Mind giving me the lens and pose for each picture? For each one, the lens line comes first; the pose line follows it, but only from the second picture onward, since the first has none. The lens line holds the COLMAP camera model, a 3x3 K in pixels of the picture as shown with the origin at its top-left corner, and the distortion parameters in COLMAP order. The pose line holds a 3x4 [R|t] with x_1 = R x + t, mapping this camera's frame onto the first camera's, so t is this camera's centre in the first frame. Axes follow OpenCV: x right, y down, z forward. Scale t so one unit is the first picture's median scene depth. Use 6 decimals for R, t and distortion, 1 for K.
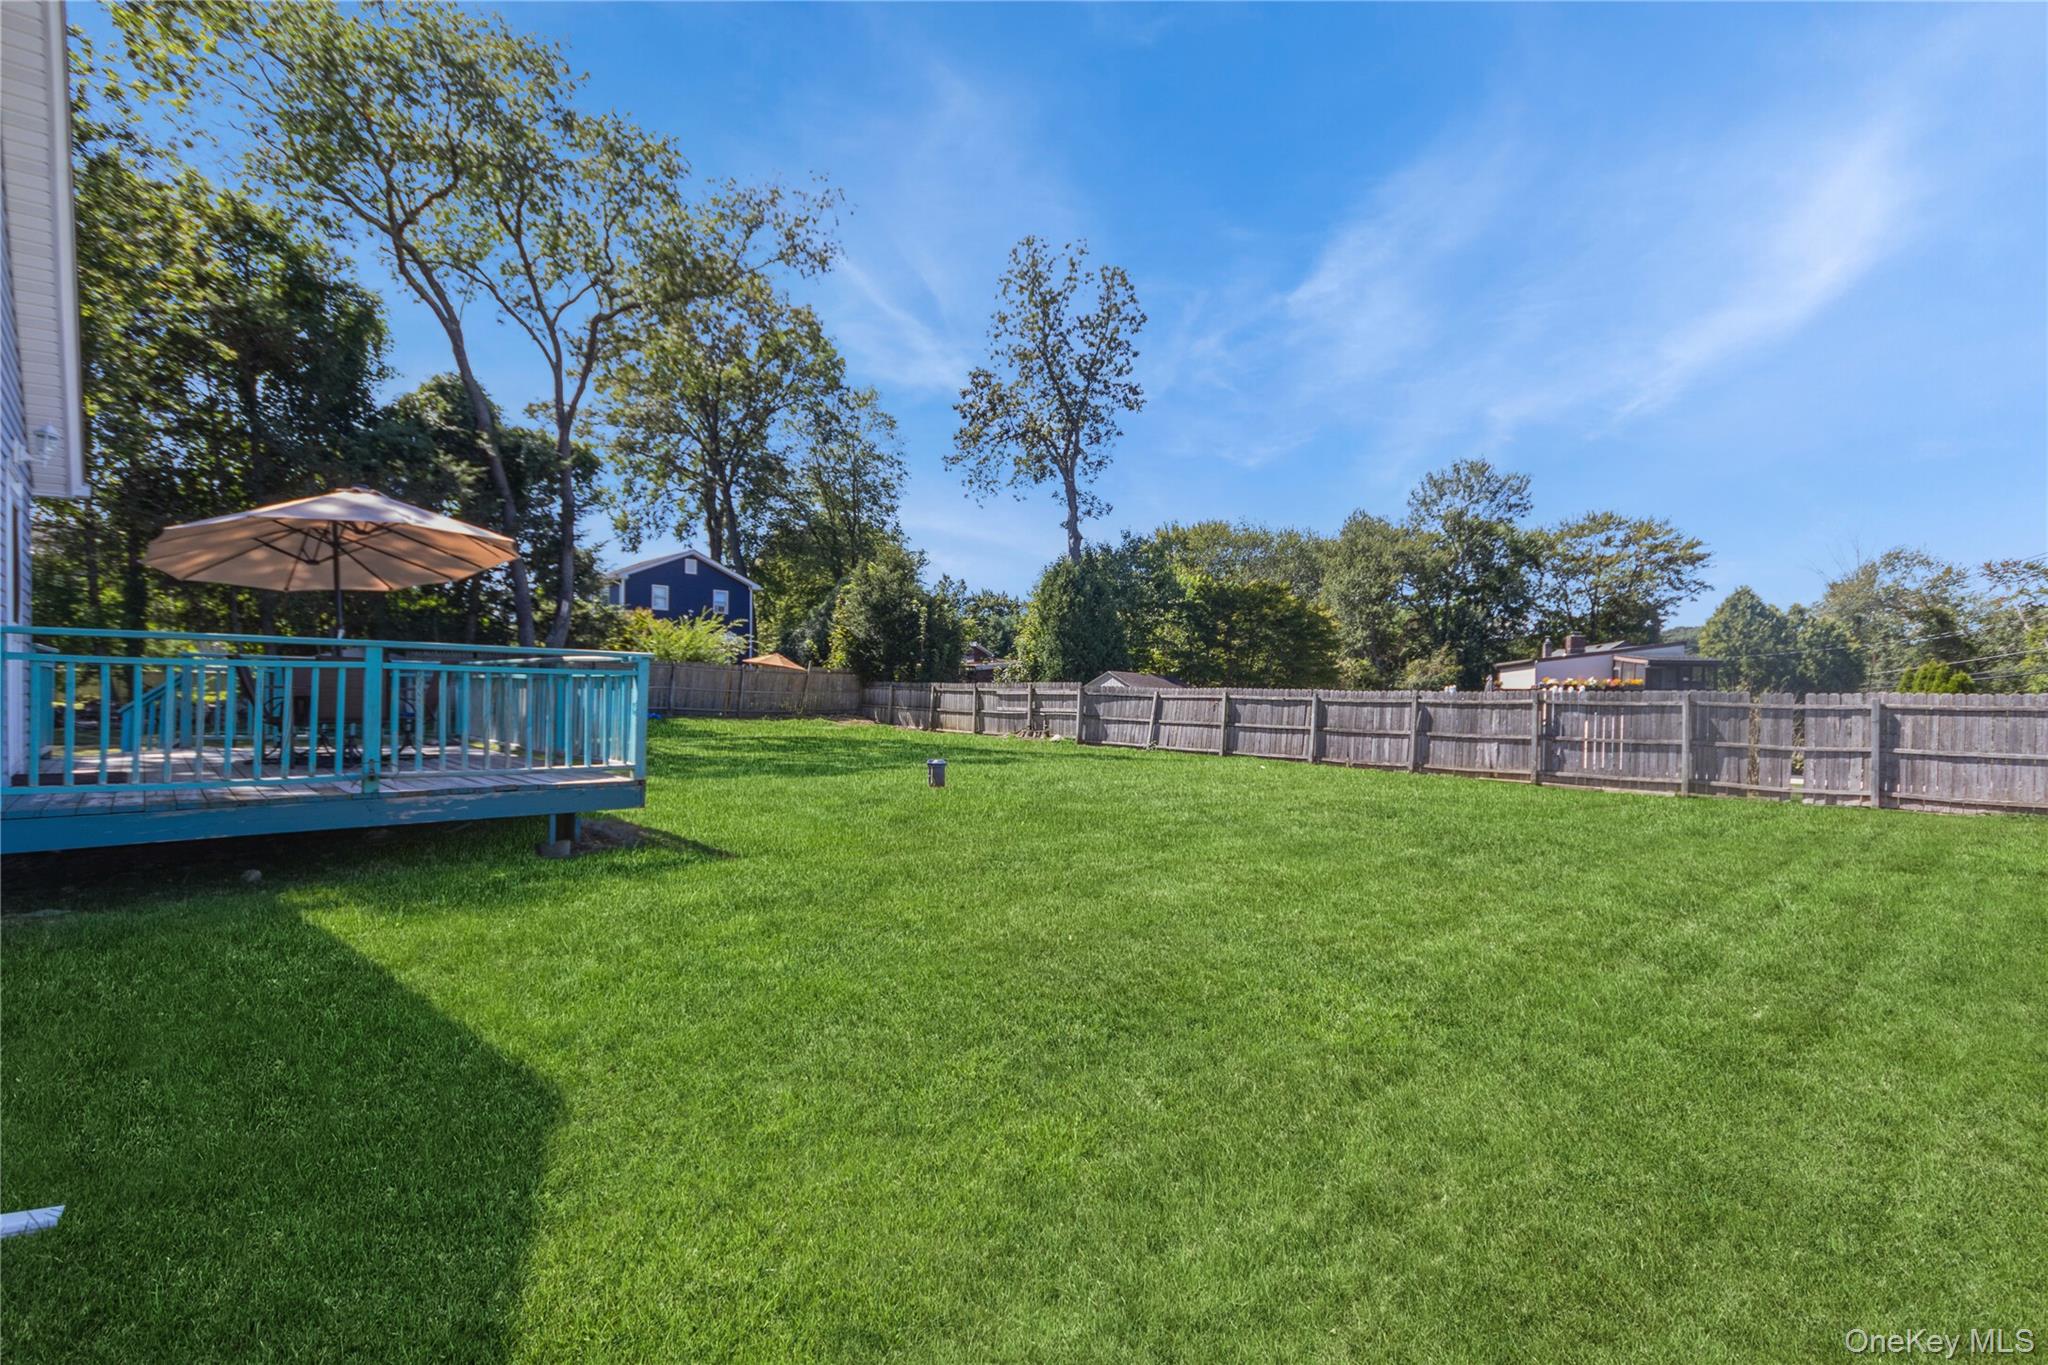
lens RADIAL K [[946.9, 0, 1028.1], [0, 946.9, 691.9], [0, 0, 1]] dist [0.003456, 0.000548]
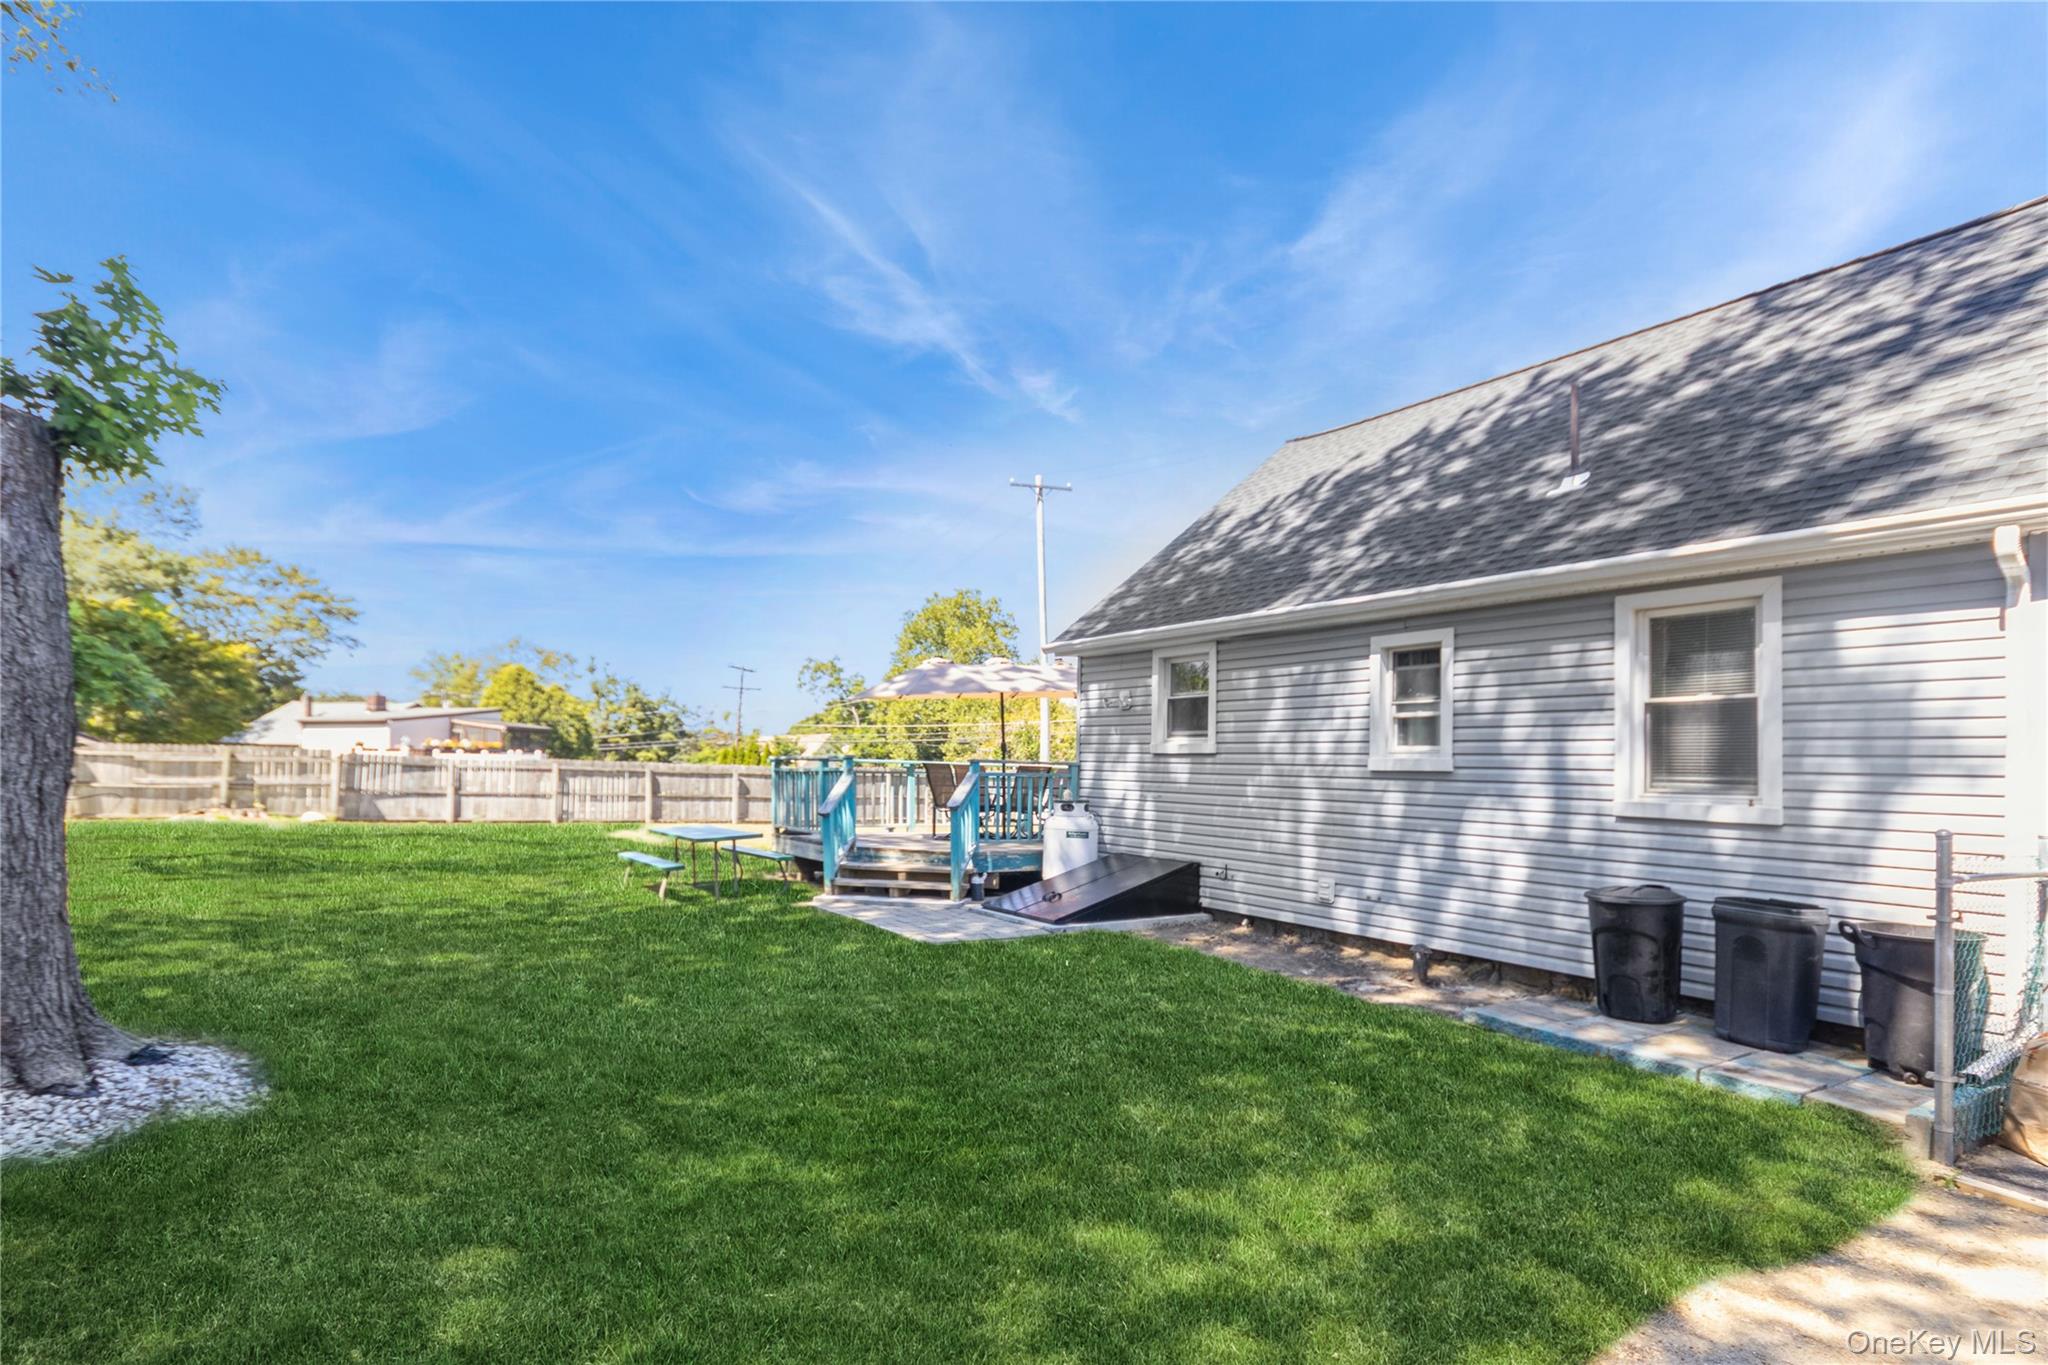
lens RADIAL K [[1046.0, 0, 1036.8], [0, 1046.0, 812.9], [0, 0, 1]] dist [-0.000457, 0.000255]
pose [[0.171336, -0.049850, 0.983951, -0.457411], [-0.023310, 0.998234, 0.054633, -0.011488], [-0.984937, -0.032296, 0.169871, 0.133609]]
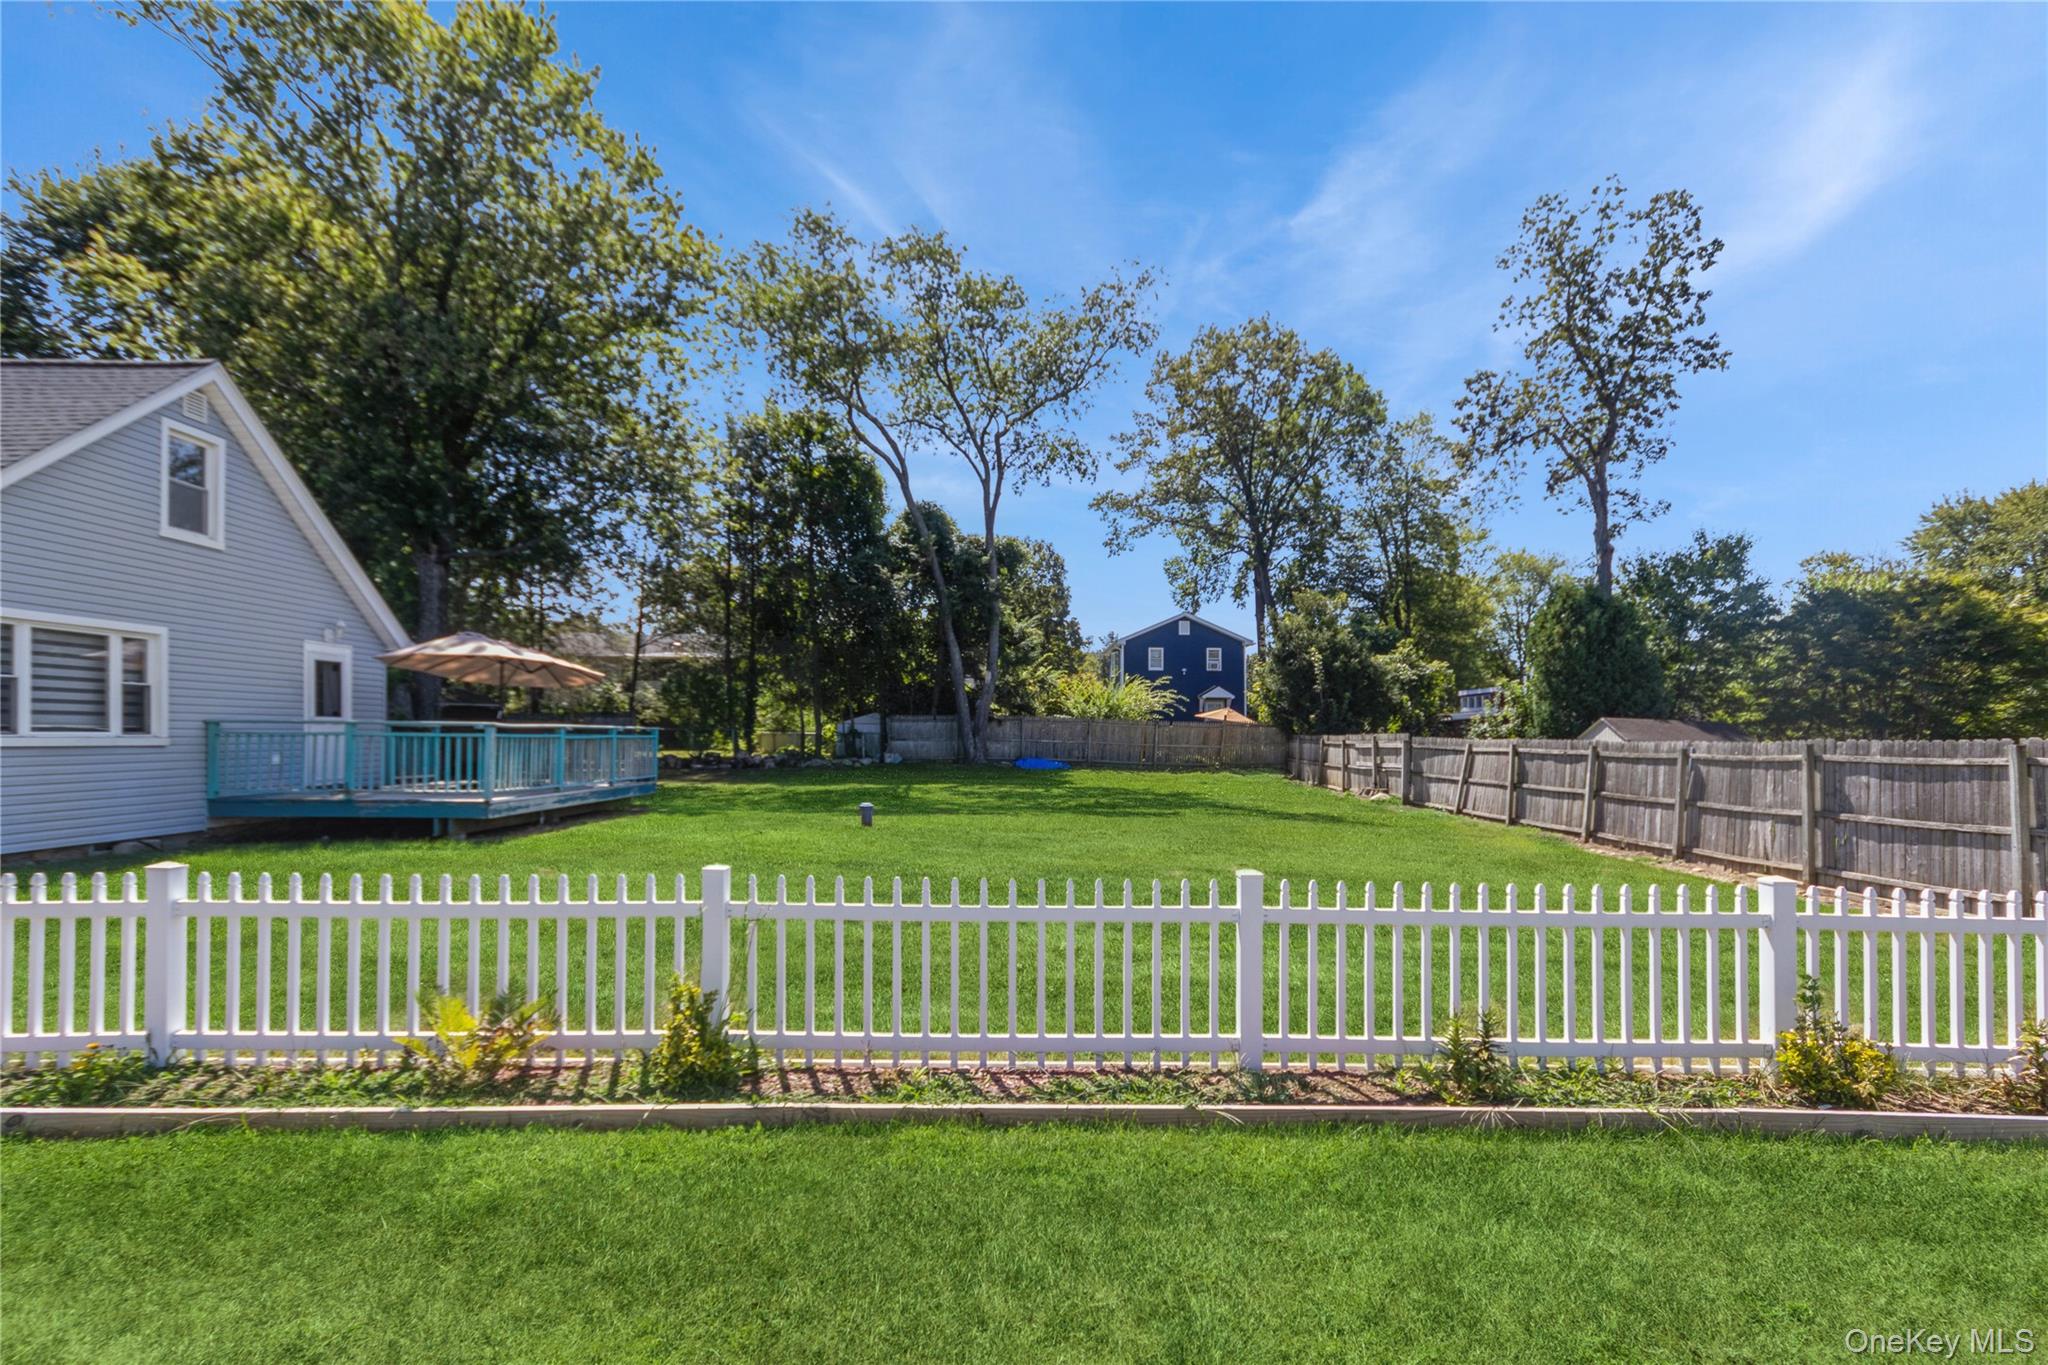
lens RADIAL K [[970.4, 0, 1020.0], [0, 970.4, 718.5], [0, 0, 1]] dist [0.001852, 0.000334]
pose [[0.737810, -0.021940, -0.674652, 0.235153], [0.003183, 0.999574, -0.029025, 0.000589], [0.675001, 0.019268, 0.737565, 0.069123]]
